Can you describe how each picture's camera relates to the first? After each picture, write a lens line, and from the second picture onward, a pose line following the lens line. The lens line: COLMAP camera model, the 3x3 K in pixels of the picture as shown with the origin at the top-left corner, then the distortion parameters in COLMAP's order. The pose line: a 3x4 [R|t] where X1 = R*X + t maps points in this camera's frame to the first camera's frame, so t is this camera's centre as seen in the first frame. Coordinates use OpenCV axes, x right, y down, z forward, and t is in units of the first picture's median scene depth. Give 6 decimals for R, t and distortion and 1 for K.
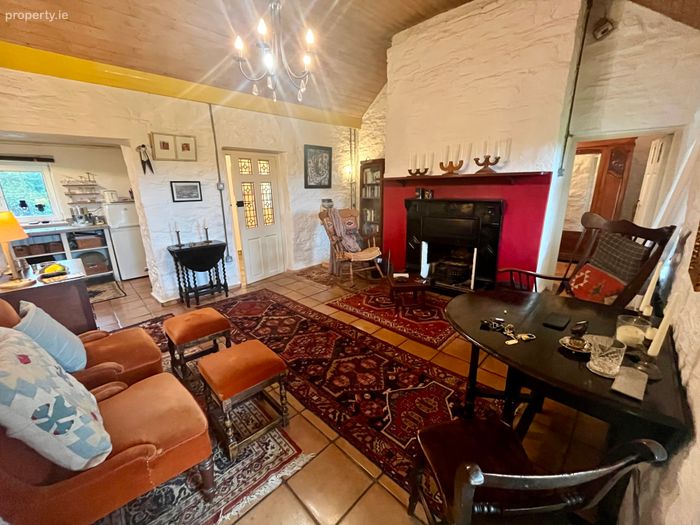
lens RADIAL K [[283.1, 0, 350.6], [0, 283.1, 262.1], [0, 0, 1]] dist [-0.003642, 0.000282]
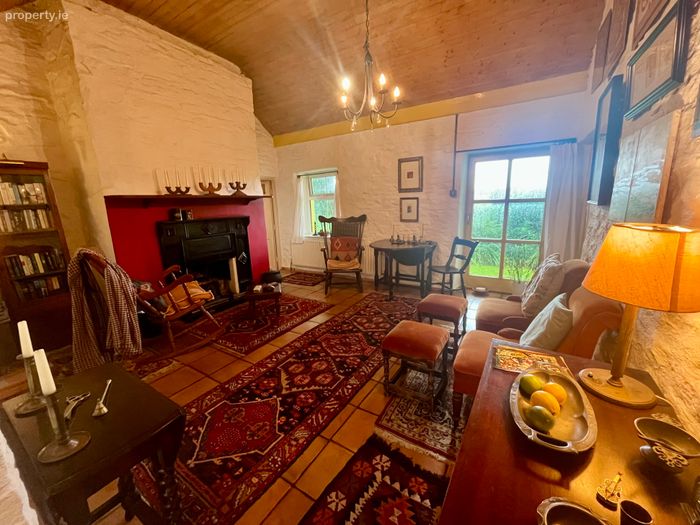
lens RADIAL K [[283.1, 0, 347.2], [0, 283.1, 259.3], [0, 0, 1]] dist [-0.003642, 0.000282]
pose [[-0.204069, -0.168428, 0.964359, -0.931988], [0.285412, 0.932057, 0.223182, -0.203406], [-0.936427, 0.320784, -0.142132, 0.866073]]
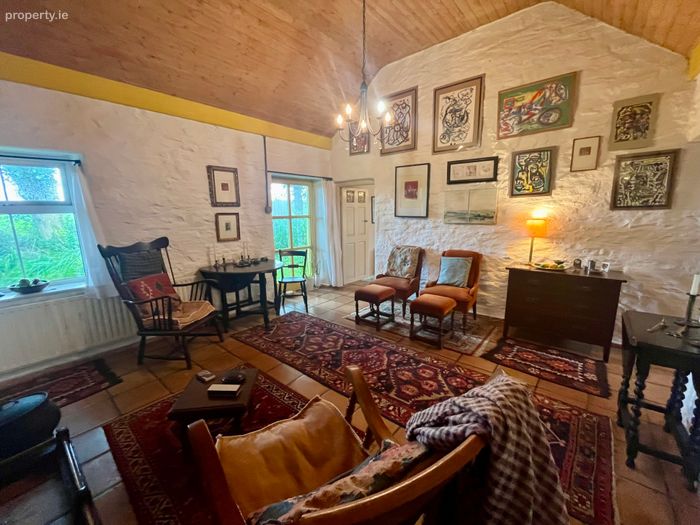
lens RADIAL K [[283.1, 0, 347.9], [0, 283.1, 259.1], [0, 0, 1]] dist [-0.003642, 0.000282]
pose [[-0.996441, 0.048460, -0.068977, -0.022051], [0.015431, 0.909278, 0.415902, -0.397961], [0.082874, 0.413358, -0.906790, 1.482467]]
